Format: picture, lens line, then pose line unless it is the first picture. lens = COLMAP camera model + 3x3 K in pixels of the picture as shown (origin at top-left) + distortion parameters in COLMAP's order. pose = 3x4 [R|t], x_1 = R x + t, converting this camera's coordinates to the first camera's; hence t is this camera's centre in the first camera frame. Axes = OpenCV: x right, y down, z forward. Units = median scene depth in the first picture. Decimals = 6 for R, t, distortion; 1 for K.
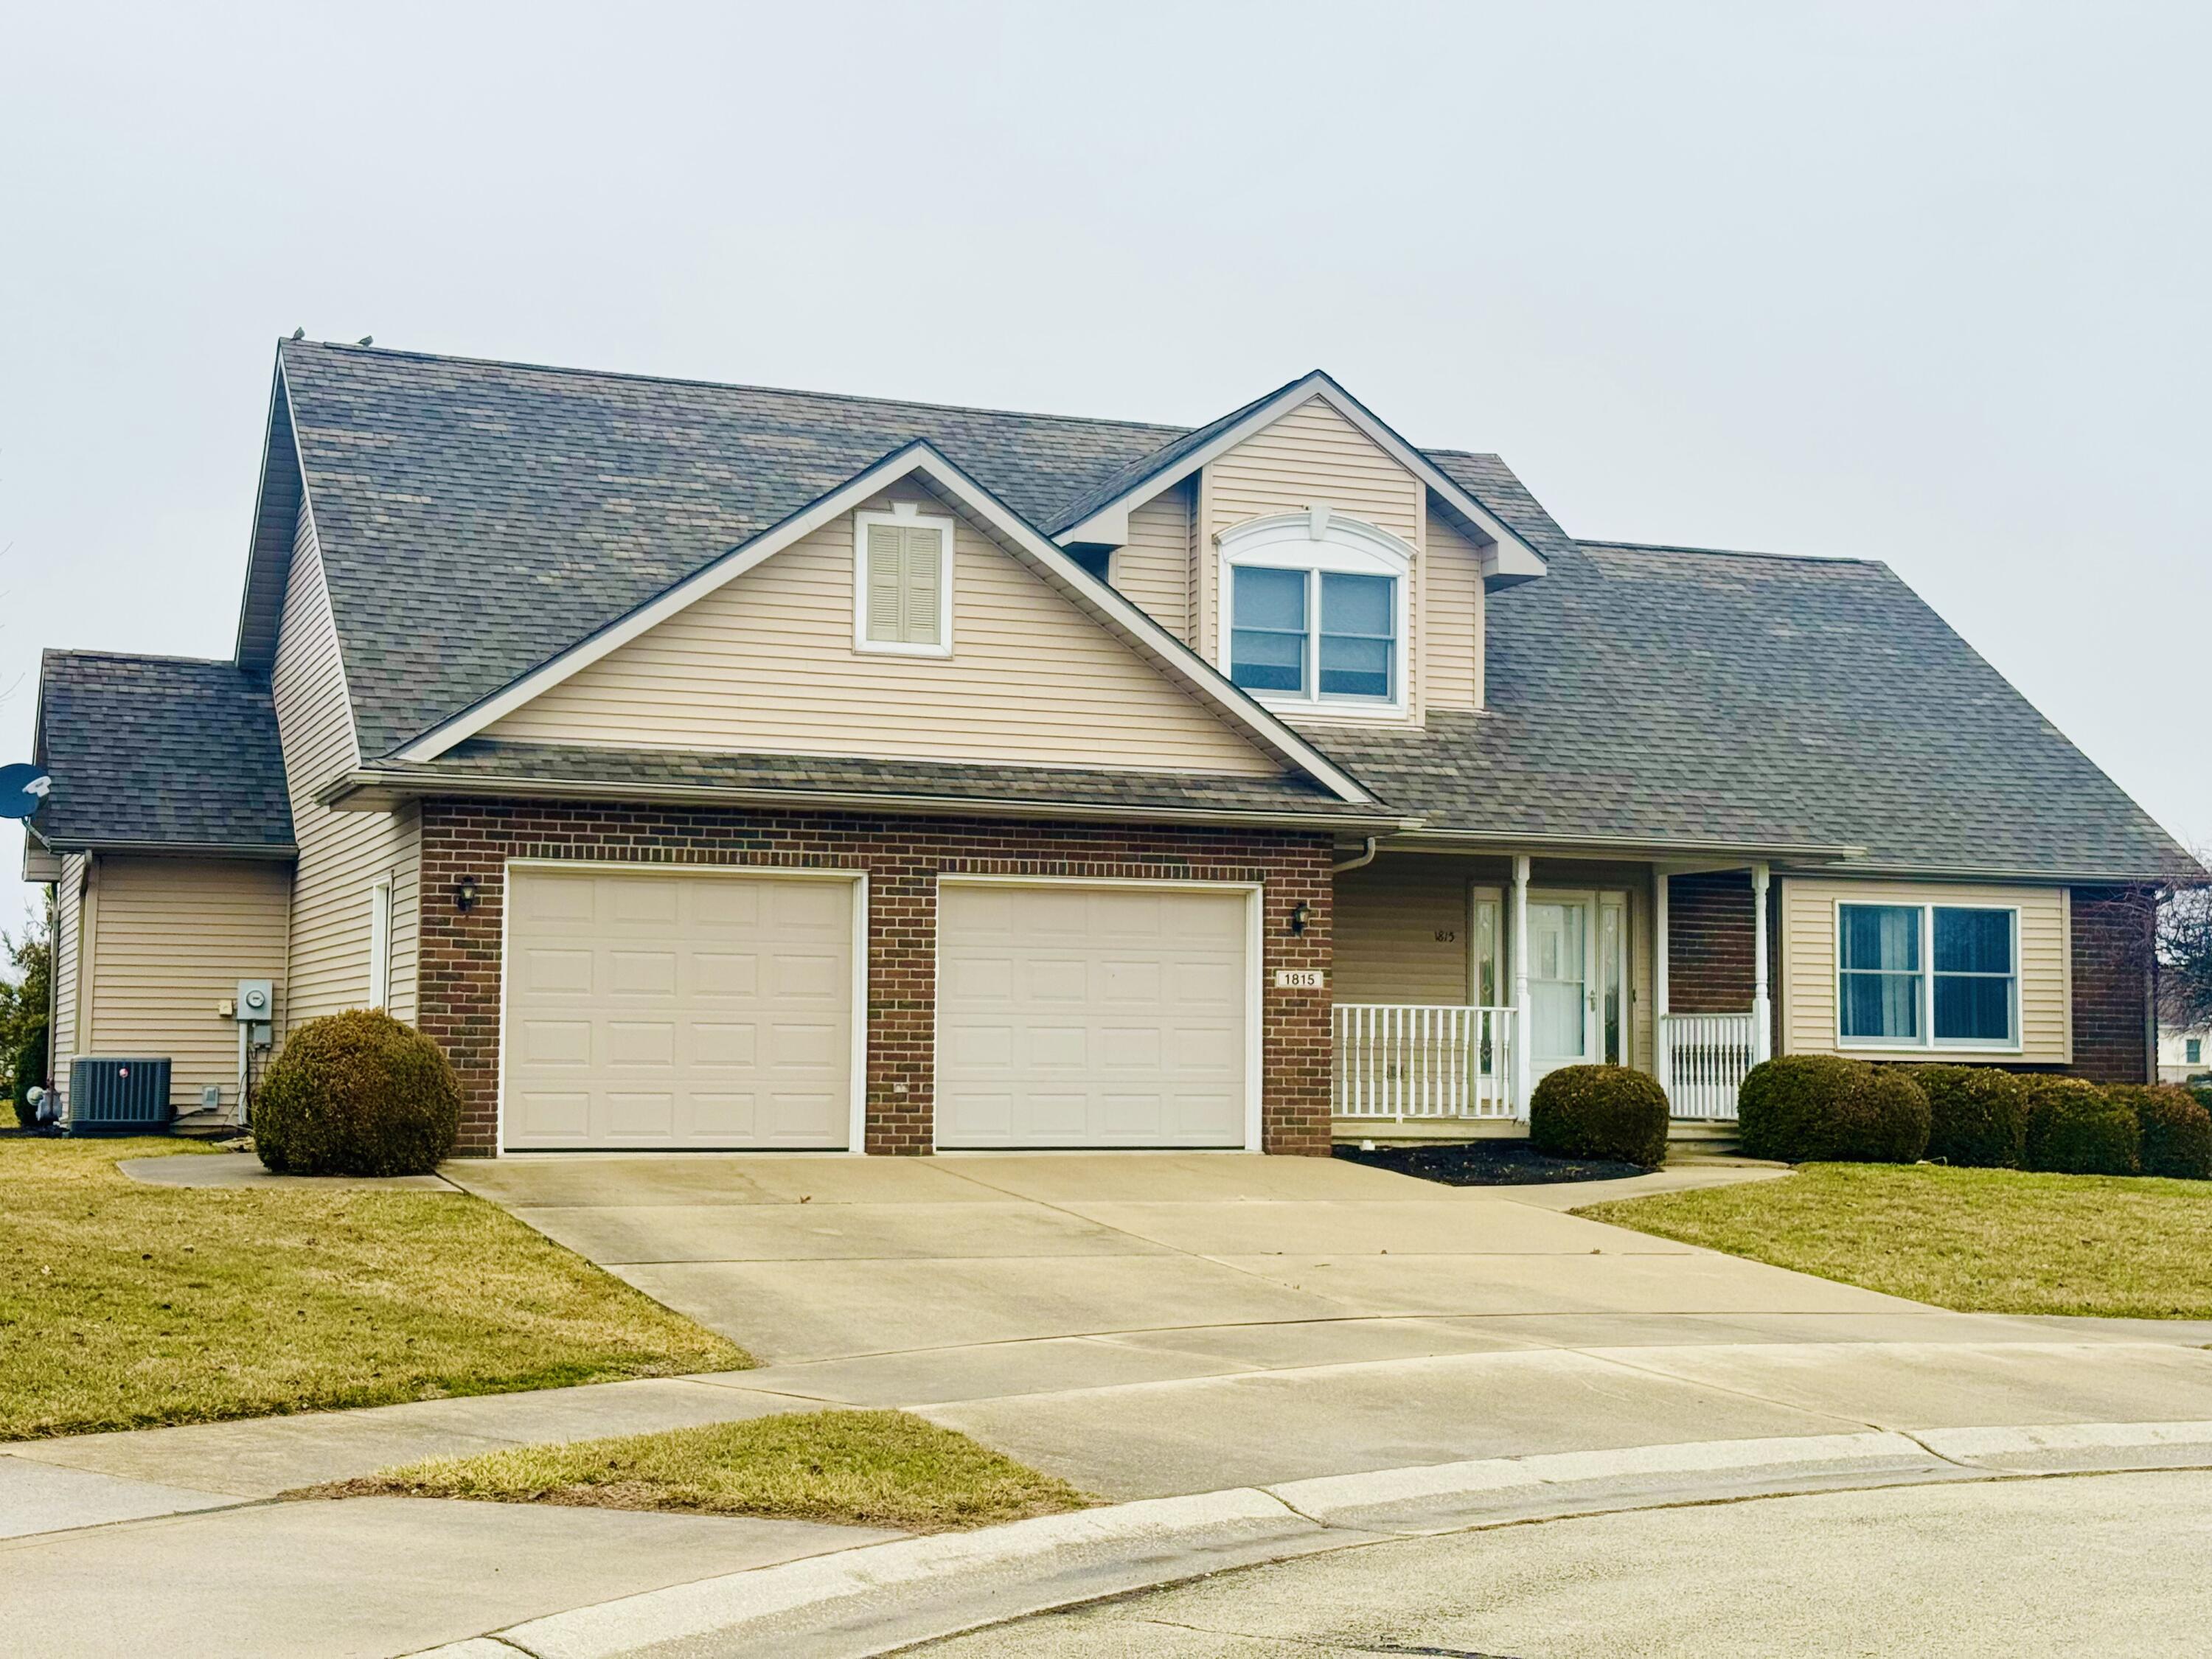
lens RADIAL K [[3145.6, 0, 1106.0], [0, 3145.6, 829.5], [0, 0, 1]] dist [-0.001620, 0.011425]
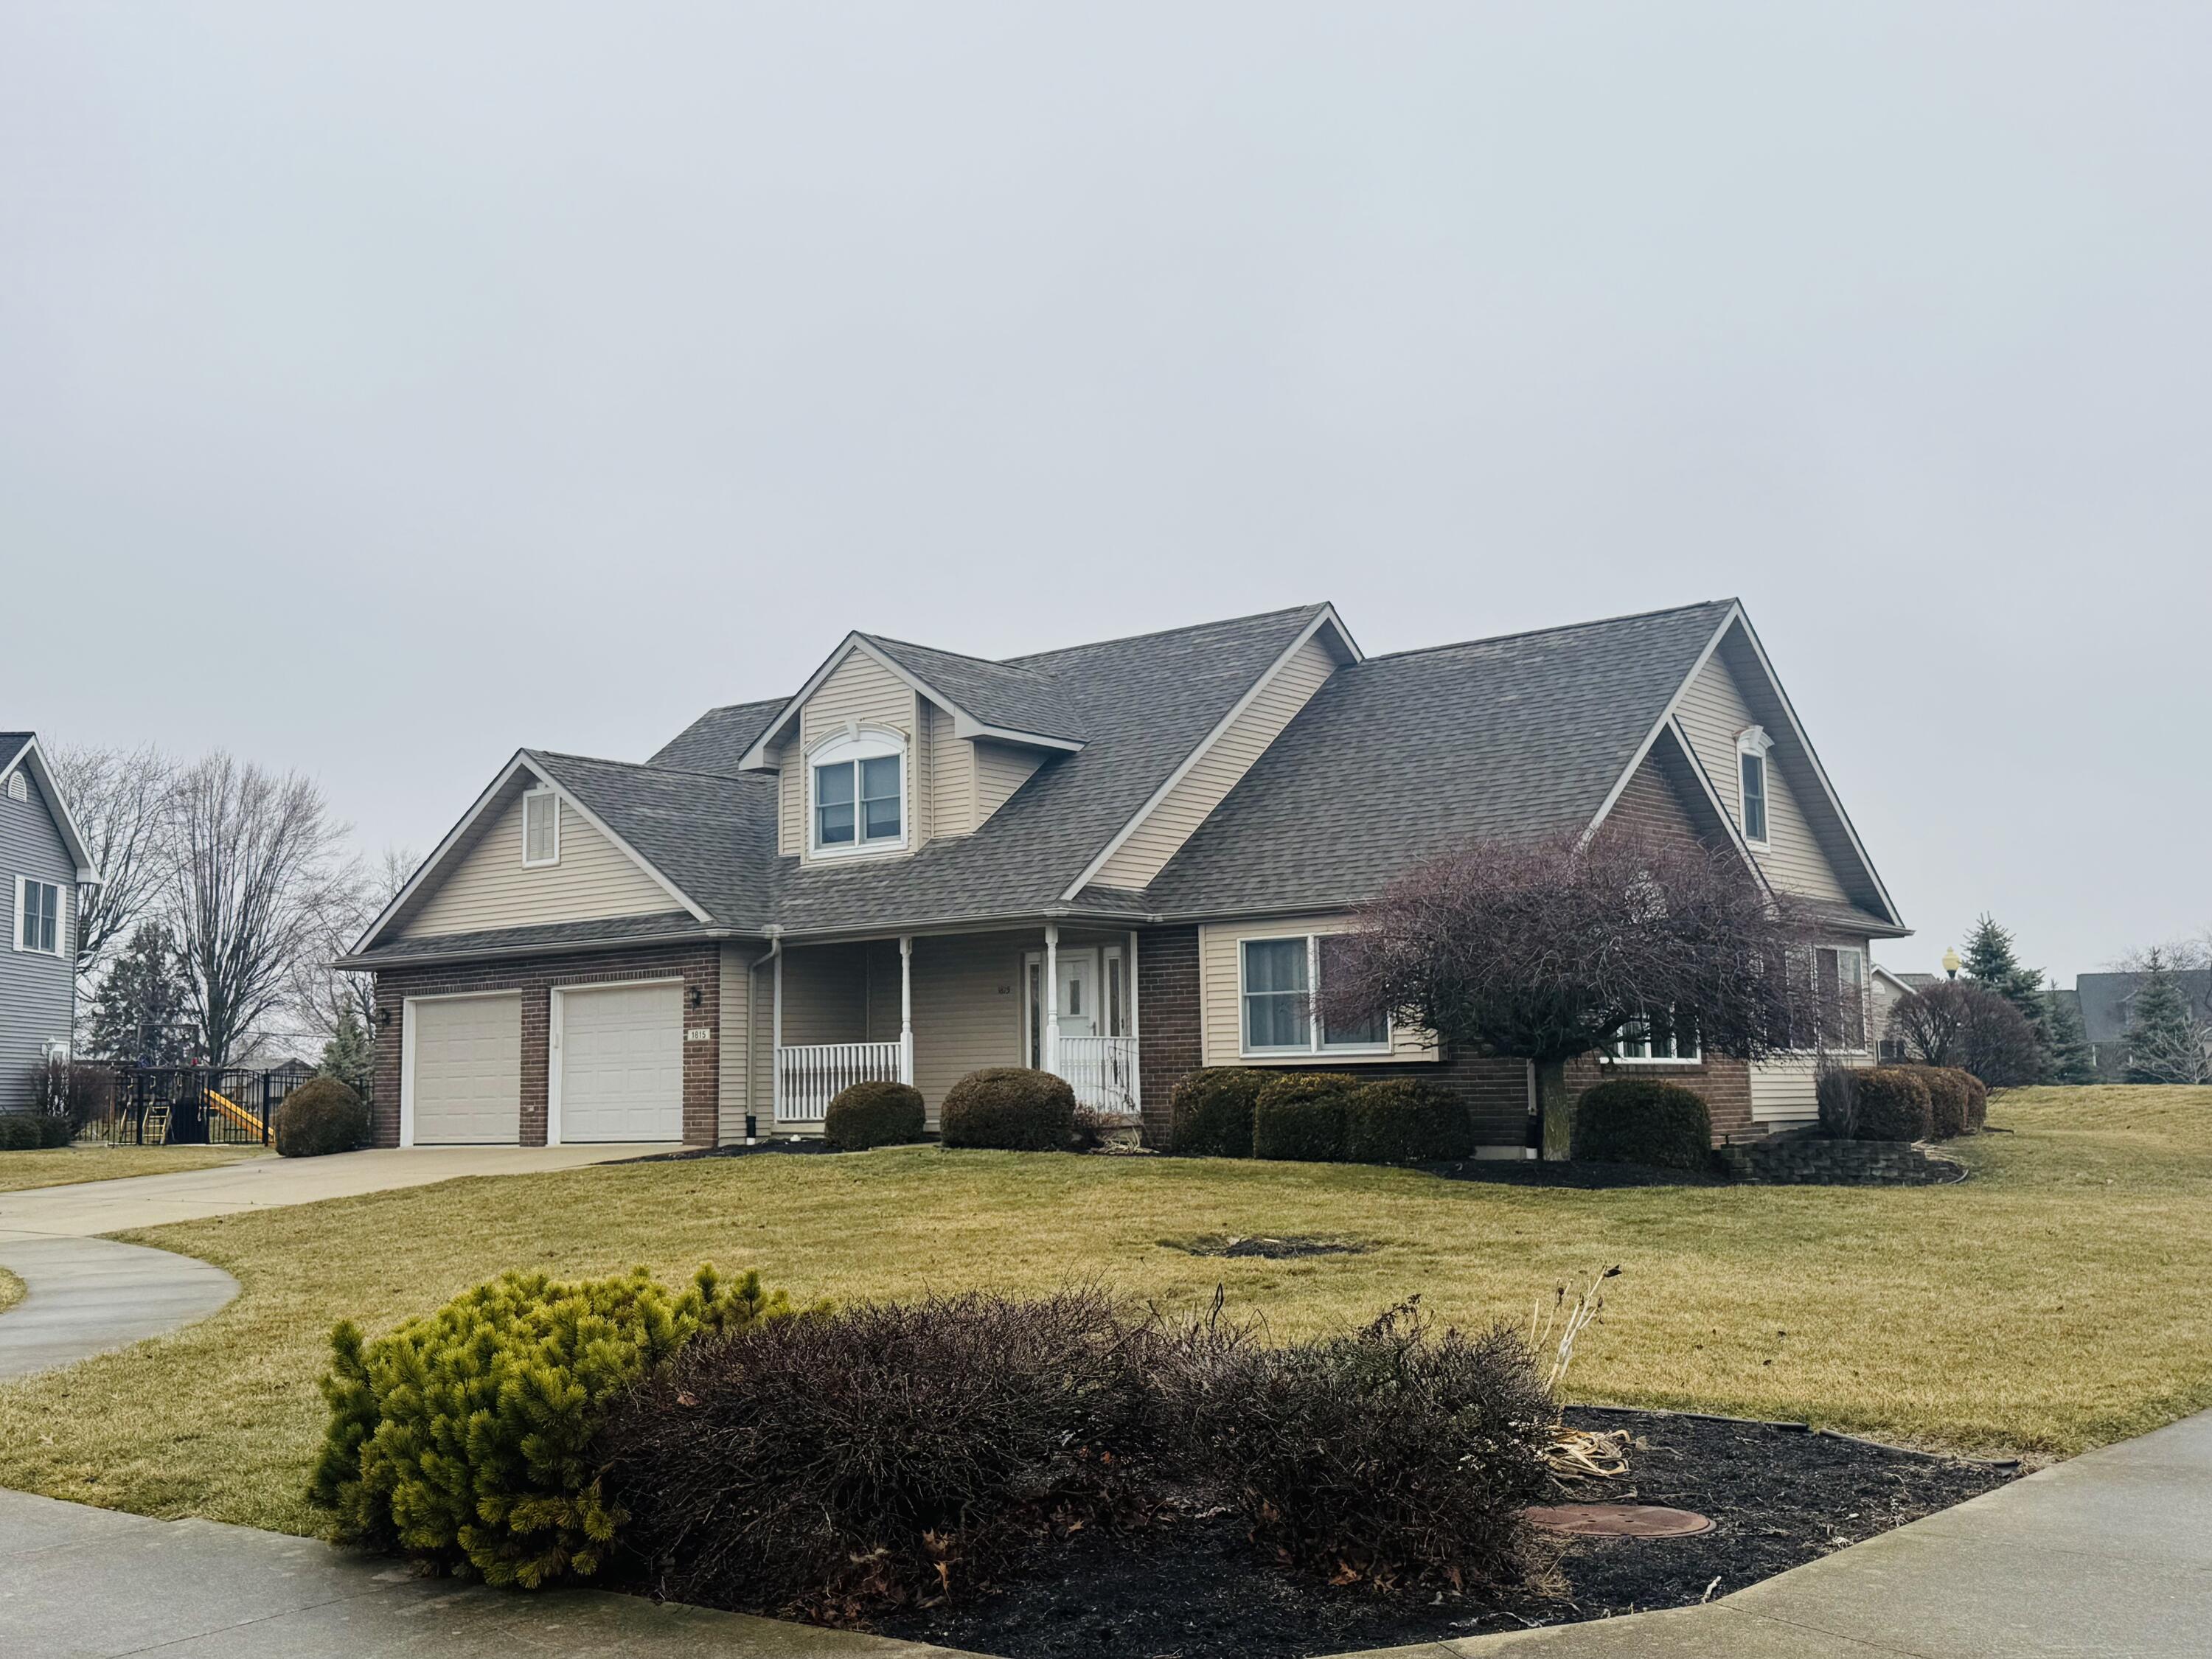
lens RADIAL K [[2281.3, 0, 1106.0], [0, 2281.3, 829.5], [0, 0, 1]] dist [0.151377, 0.004031]
pose [[0.525937, -0.115307, -0.842671, 1.069158], [0.093805, 0.992587, -0.077274, 0.048827], [0.845335, -0.038405, 0.532854, 0.506943]]
